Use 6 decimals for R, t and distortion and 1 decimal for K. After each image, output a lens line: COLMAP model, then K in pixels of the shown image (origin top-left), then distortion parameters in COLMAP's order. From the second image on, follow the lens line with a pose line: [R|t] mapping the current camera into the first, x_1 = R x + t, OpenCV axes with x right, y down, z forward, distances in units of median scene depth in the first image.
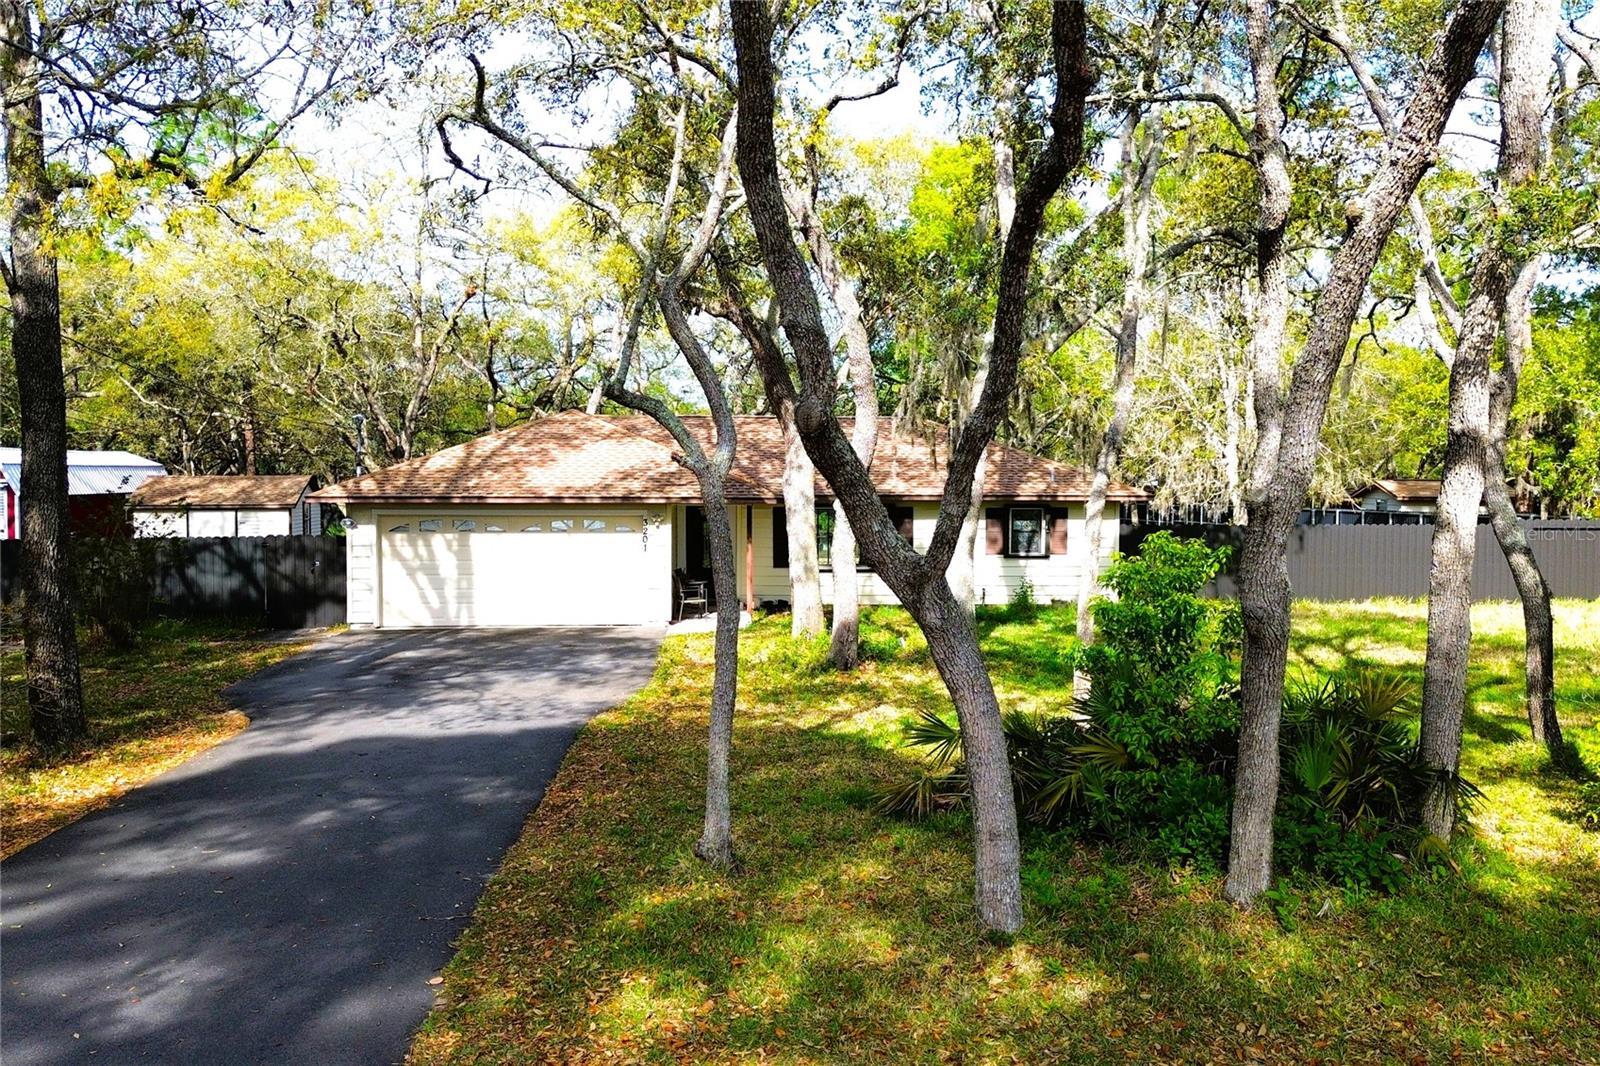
lens RADIAL K [[1326.2, 0, 795.2], [0, 1326.2, 532.9], [0, 0, 1]] dist [0.070746, -0.065260]
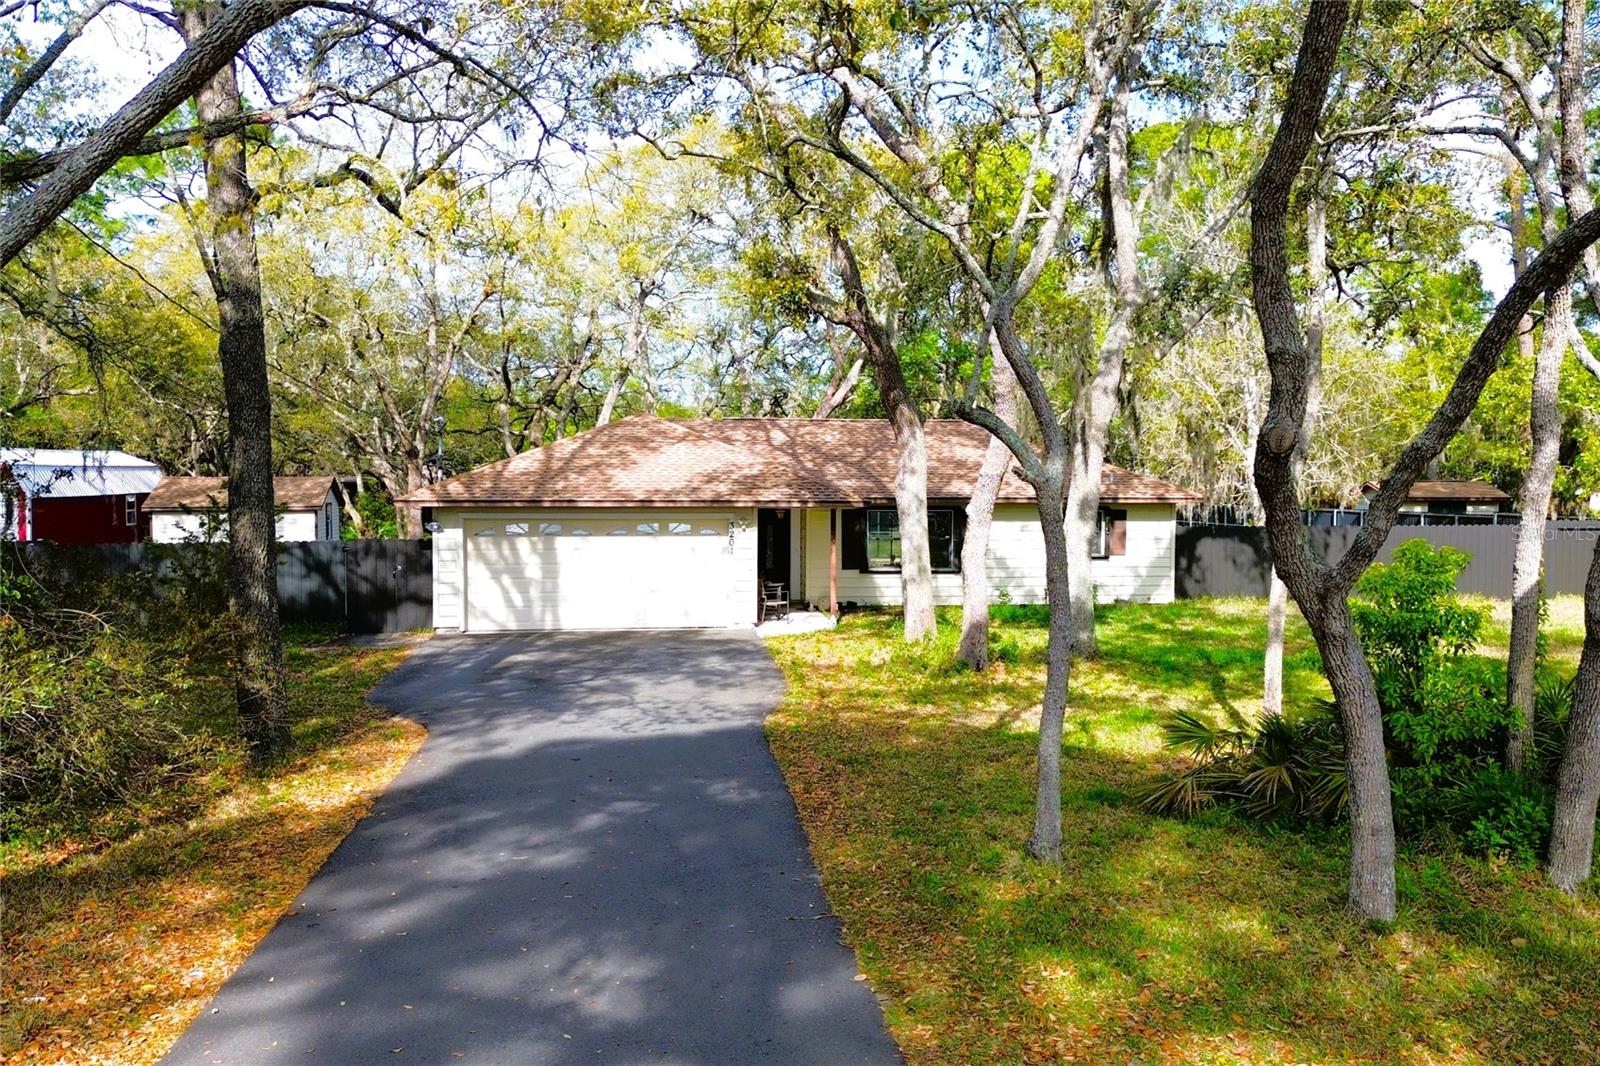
lens RADIAL K [[1326.2, 0, 805.5], [0, 1326.2, 531.6], [0, 0, 1]] dist [0.070746, -0.065260]
pose [[0.997449, -0.002210, 0.071347, -0.130852], [0.002098, 0.999996, 0.001641, -0.004502], [-0.071351, -0.001487, 0.997450, -0.010564]]
